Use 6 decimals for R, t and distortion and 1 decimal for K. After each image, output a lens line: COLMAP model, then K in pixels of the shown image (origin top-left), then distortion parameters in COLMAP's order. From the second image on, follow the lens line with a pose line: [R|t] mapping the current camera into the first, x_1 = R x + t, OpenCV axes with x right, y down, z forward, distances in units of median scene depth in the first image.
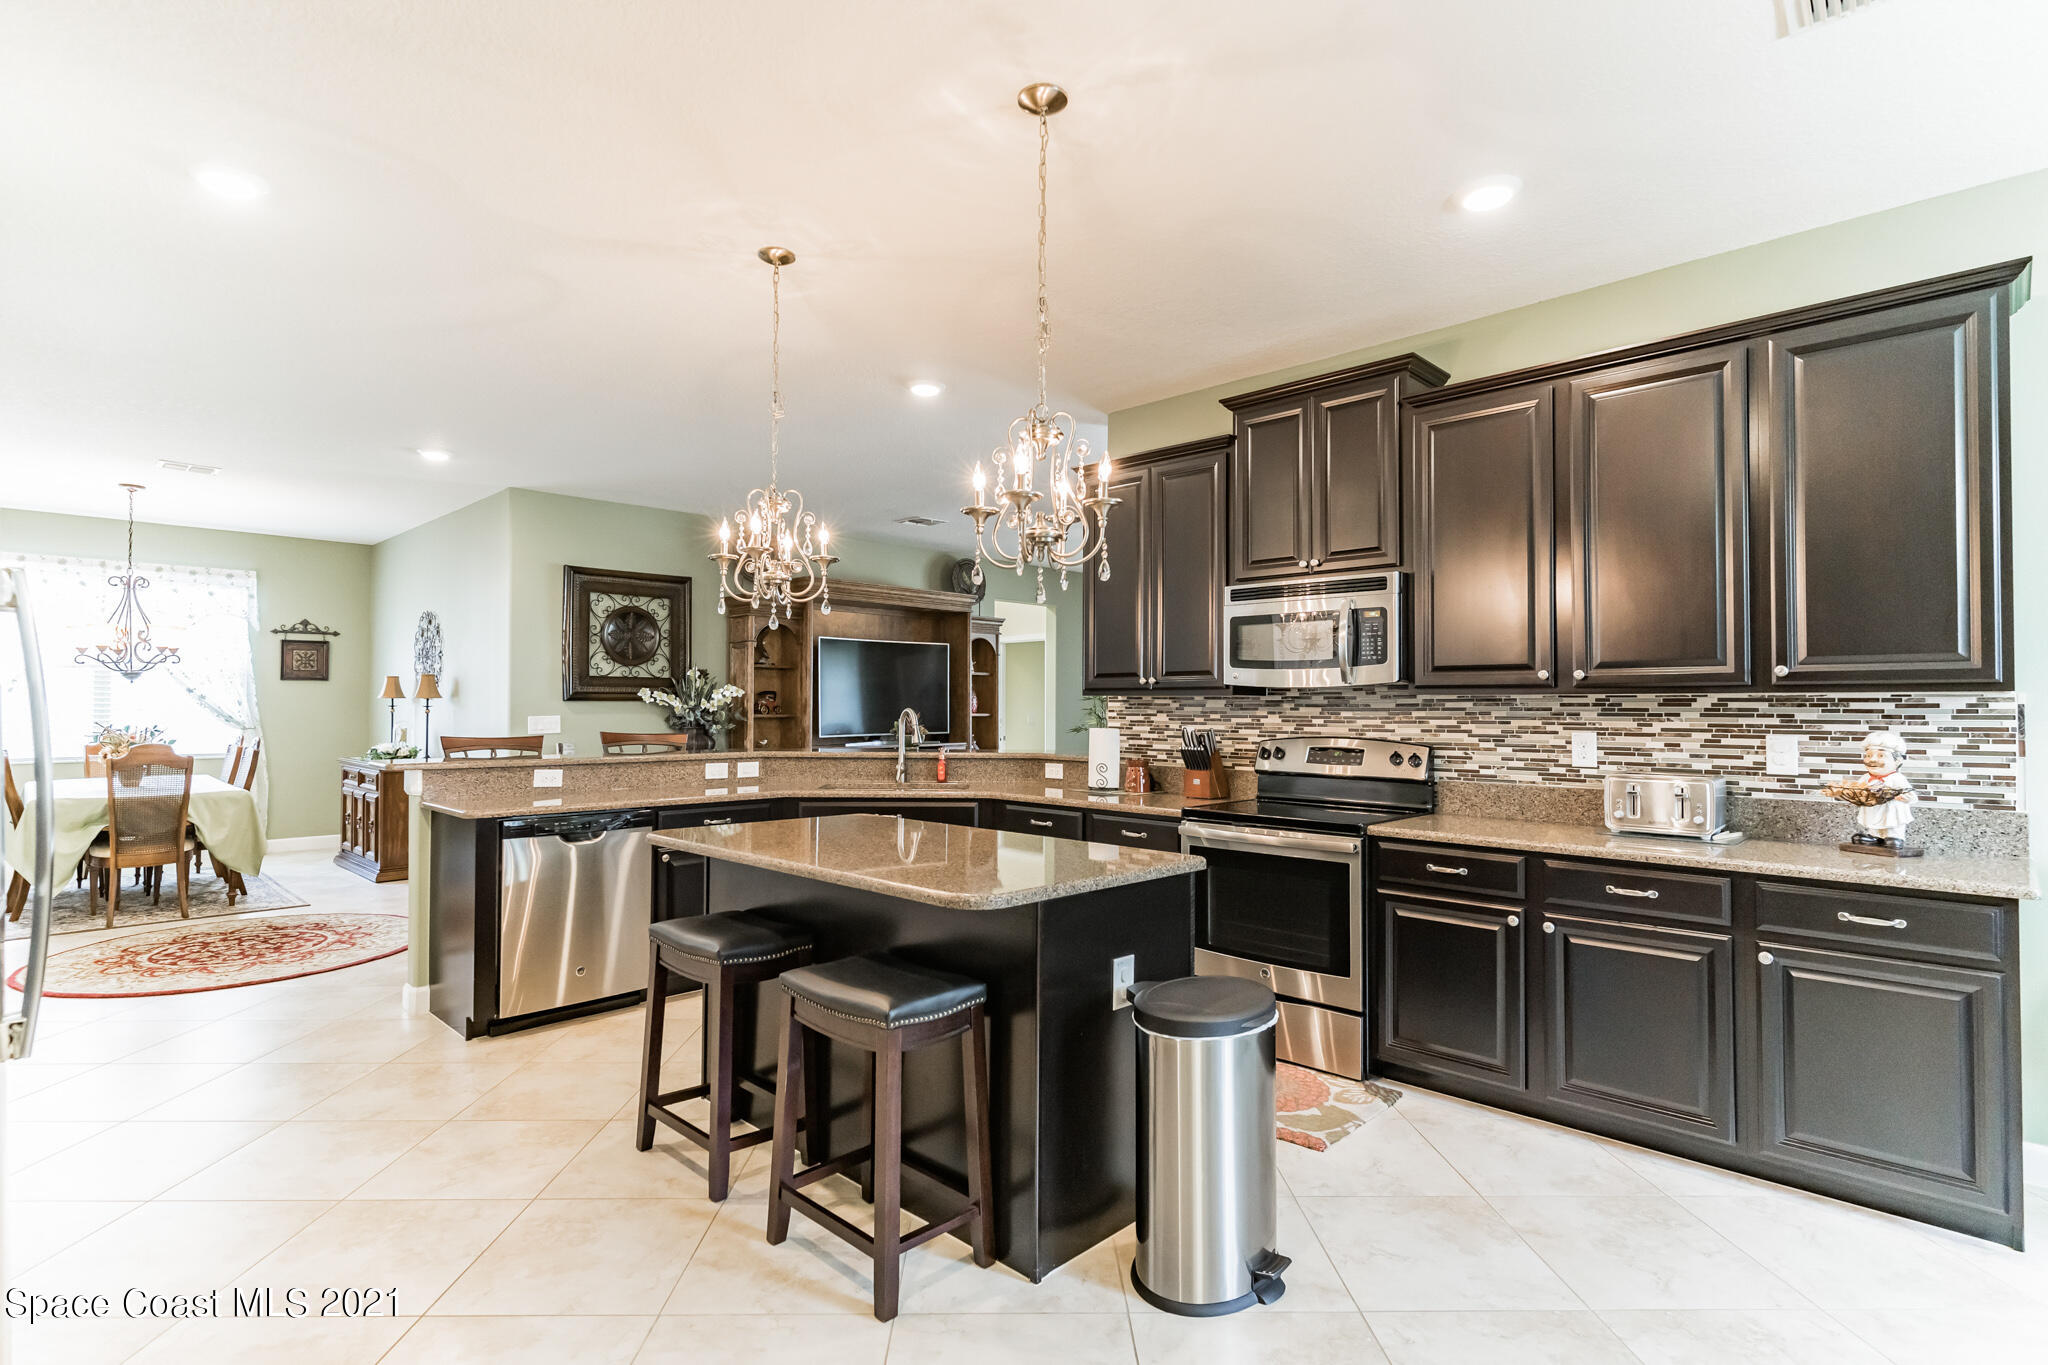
lens RADIAL K [[991.2, 0, 1020.2], [0, 991.2, 701.9], [0, 0, 1]] dist [0.006322, -0.001504]
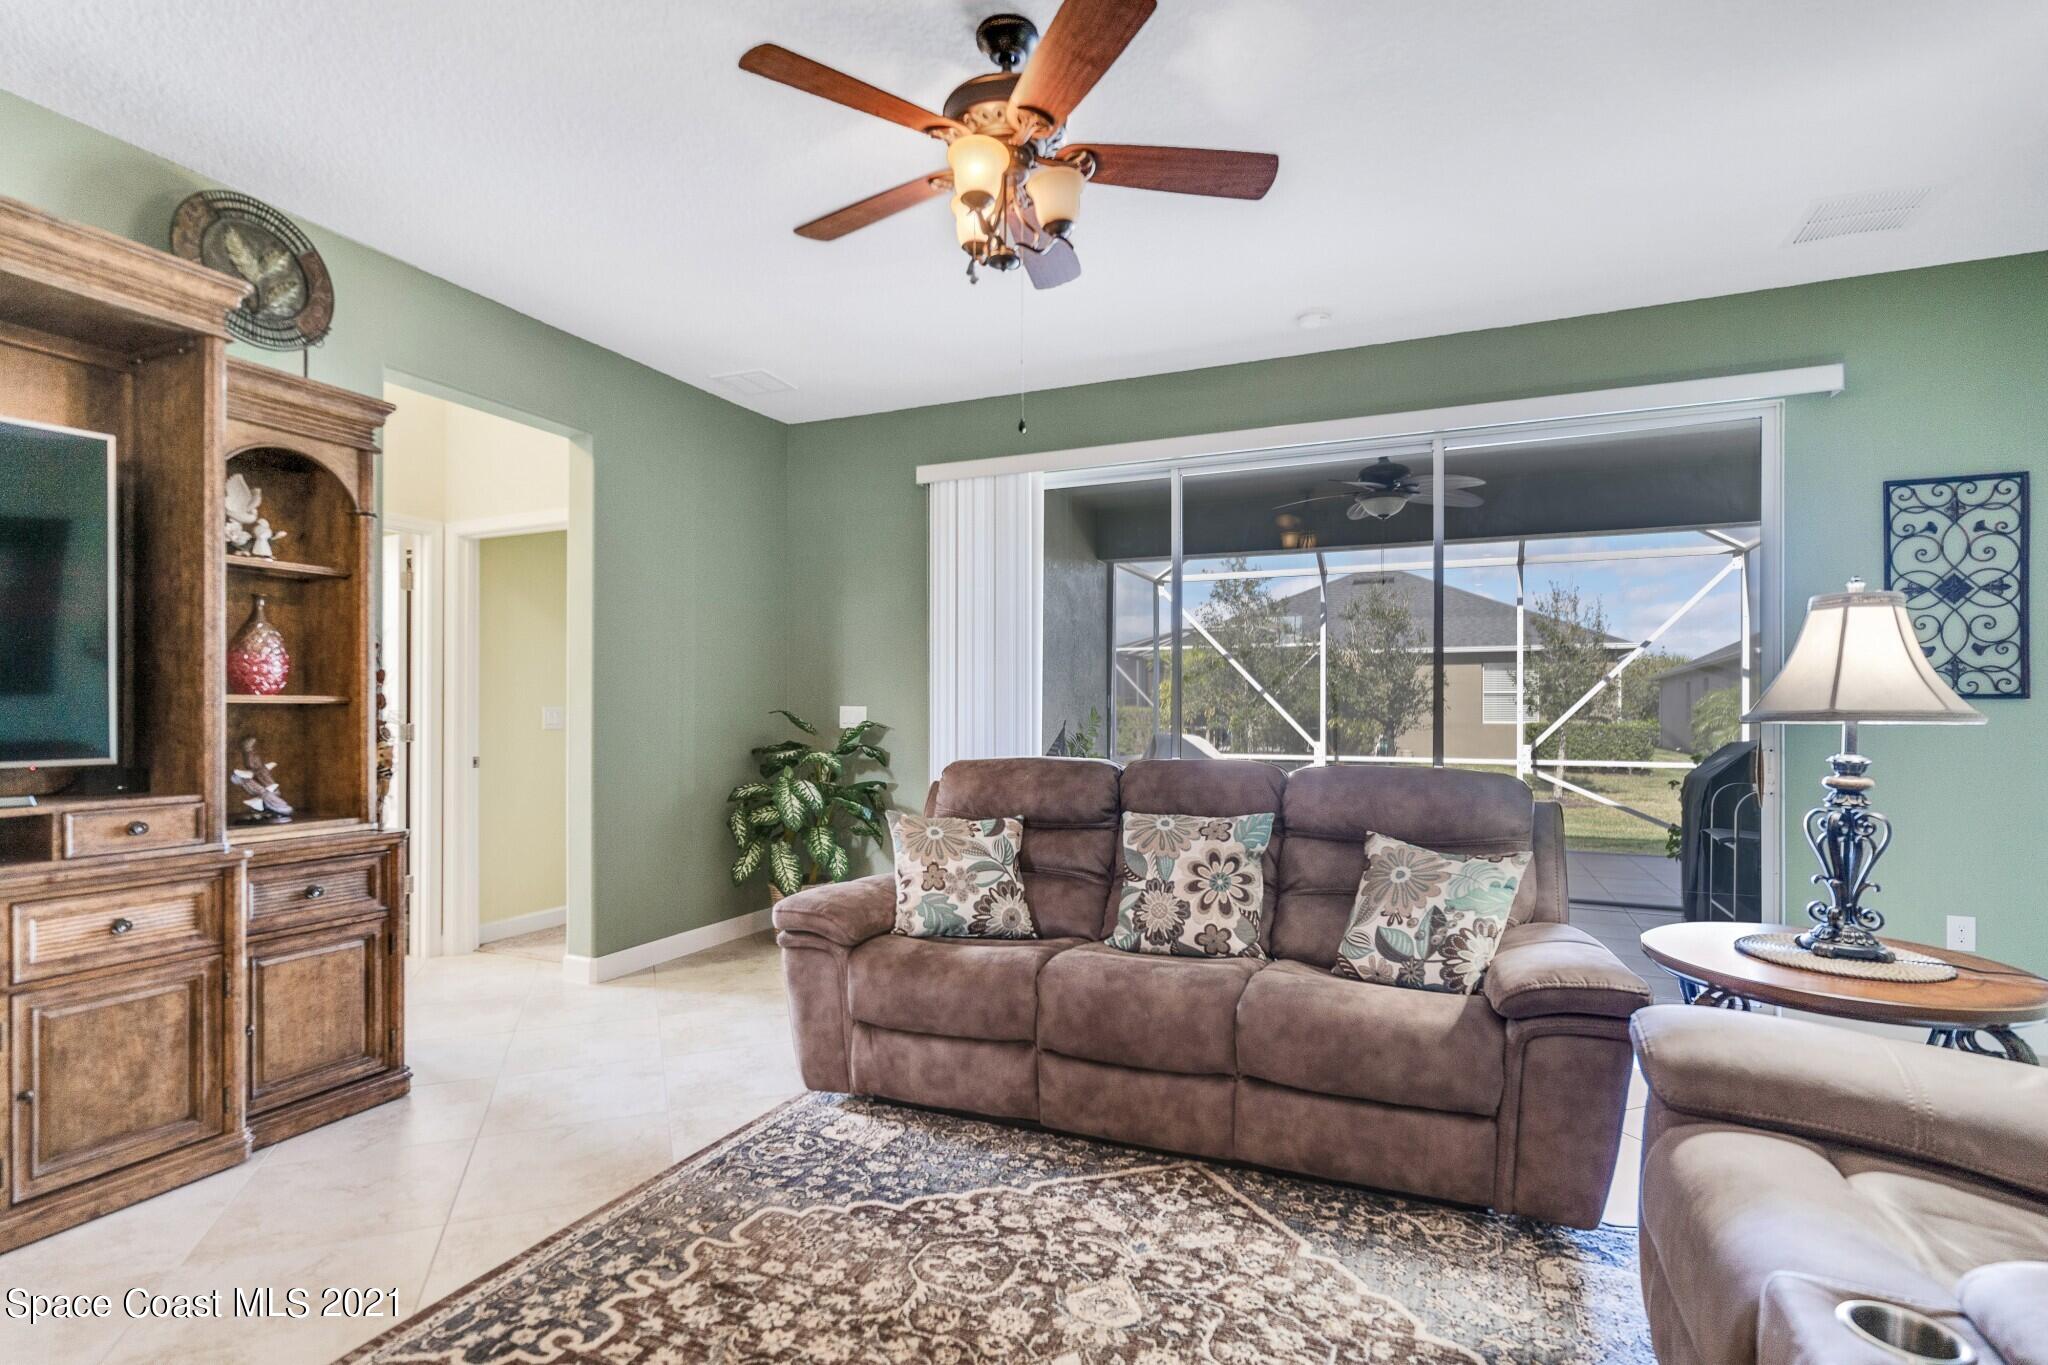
lens RADIAL K [[992.2, 0, 1023.6], [0, 992.2, 719.8], [0, 0, 1]] dist [0.003081, -0.000783]
pose [[0.932476, -0.002673, 0.361222, 0.137153], [-0.002458, 0.999903, 0.013744, 0.034883], [-0.361224, -0.013704, 0.932379, 1.400082]]
